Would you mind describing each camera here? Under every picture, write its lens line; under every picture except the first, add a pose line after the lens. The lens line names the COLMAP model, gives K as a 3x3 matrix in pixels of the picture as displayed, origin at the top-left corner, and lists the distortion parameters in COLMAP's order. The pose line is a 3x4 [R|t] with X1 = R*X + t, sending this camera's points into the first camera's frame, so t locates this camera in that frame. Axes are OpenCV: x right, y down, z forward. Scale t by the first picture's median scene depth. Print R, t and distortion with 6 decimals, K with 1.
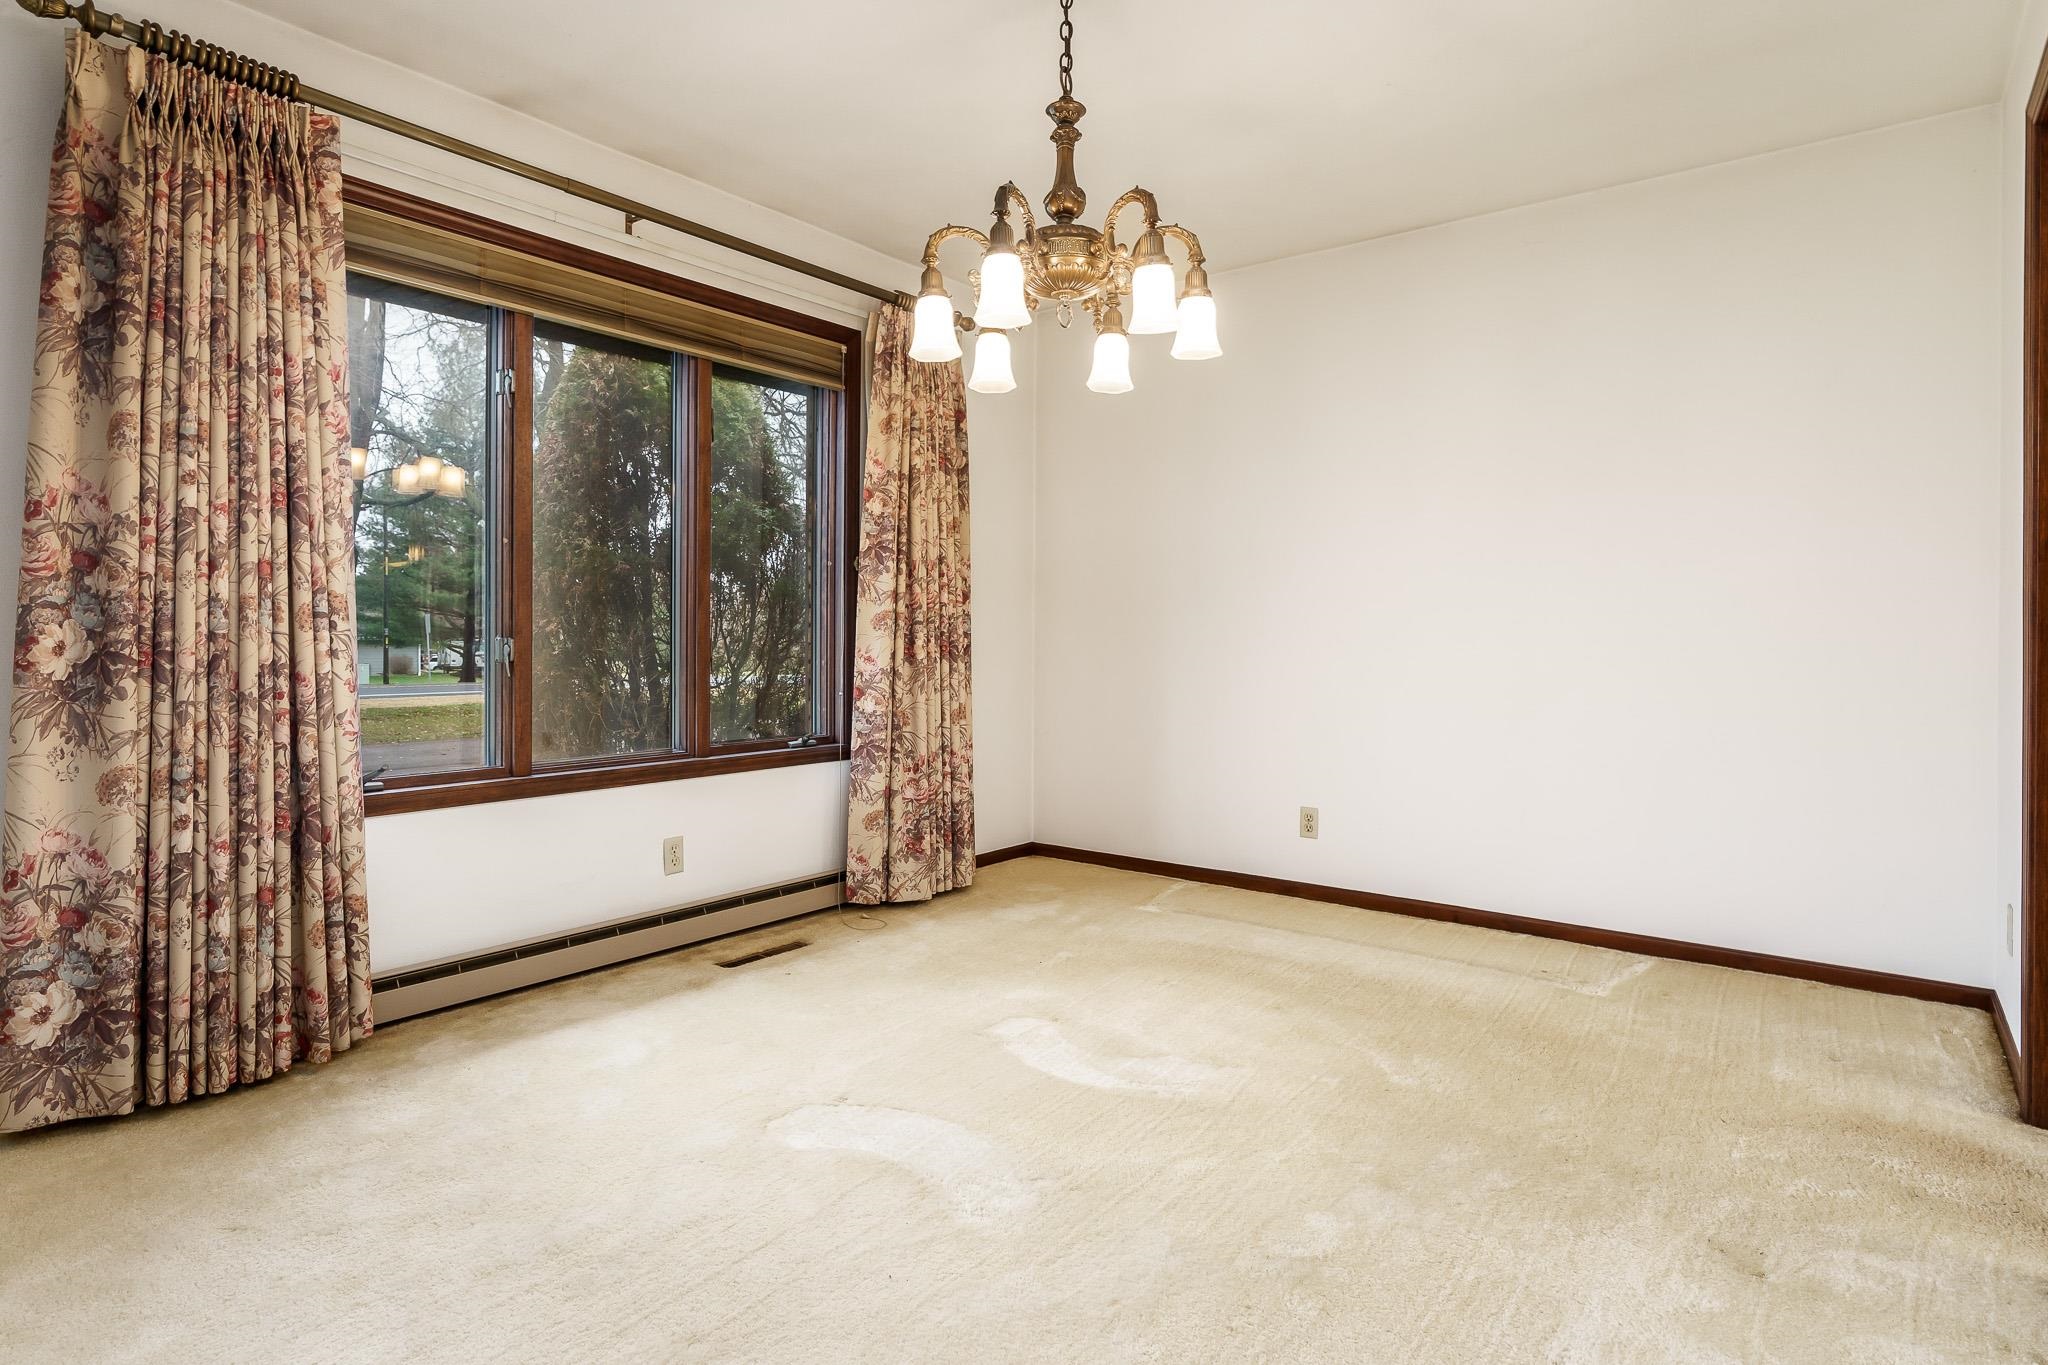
lens RADIAL K [[1082.0, 0, 1035.0], [0, 1082.0, 655.7], [0, 0, 1]] dist [0.000079, 0.000405]
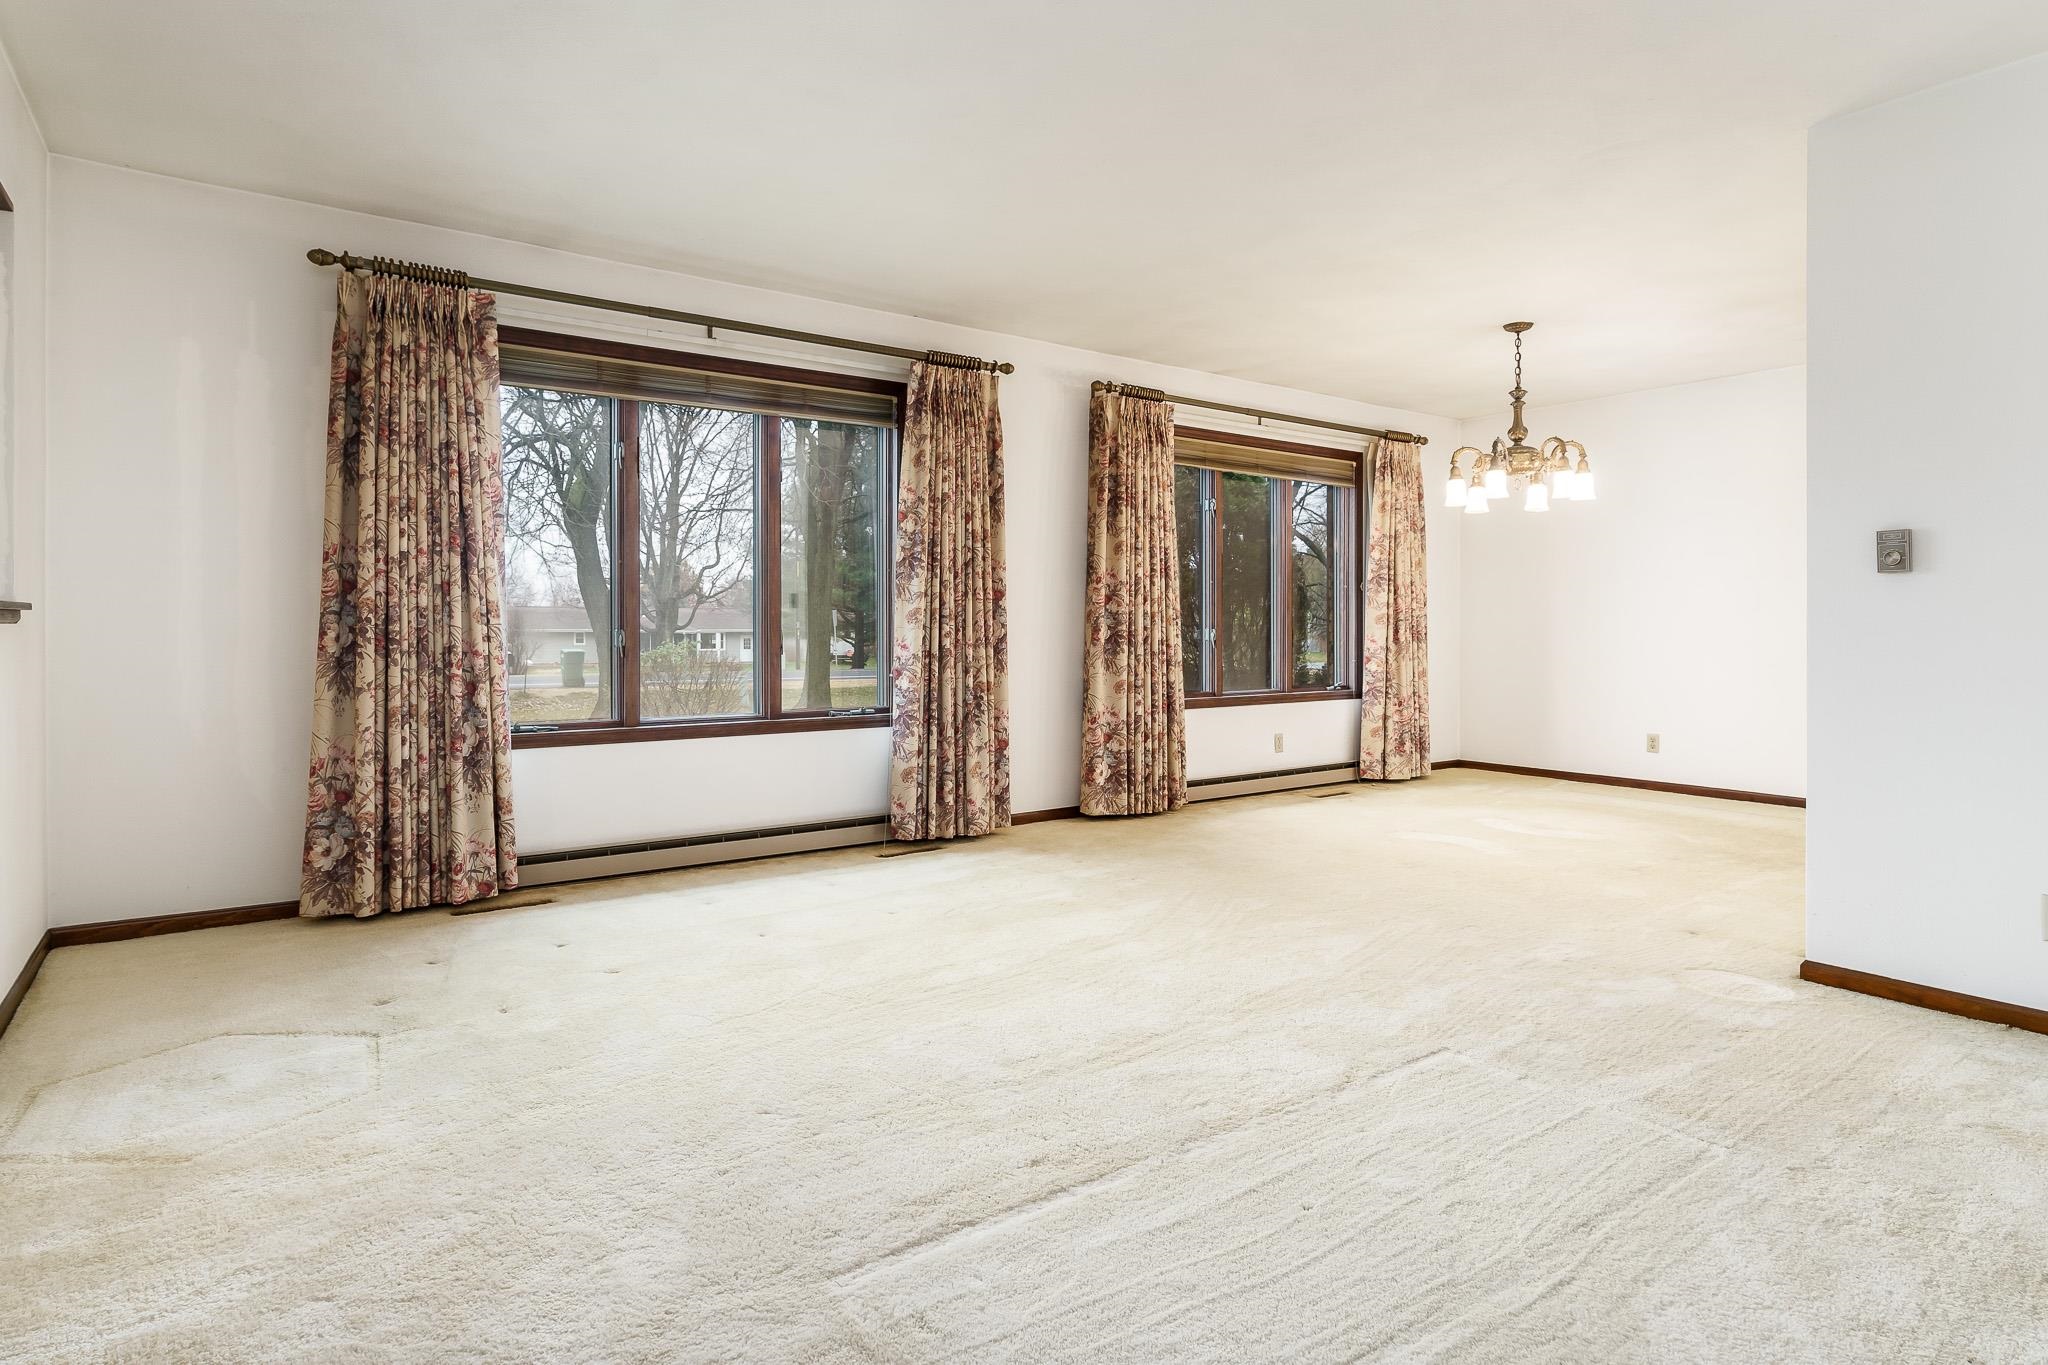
lens RADIAL K [[1051.7, 0, 1012.0], [0, 1051.7, 622.6], [0, 0, 1]] dist [0.001192, 0.001796]
pose [[0.951232, -0.000050, -0.308477, -0.185939], [-0.006257, 0.999791, -0.019459, 0.010514], [0.308413, 0.020440, 0.951033, -0.824268]]
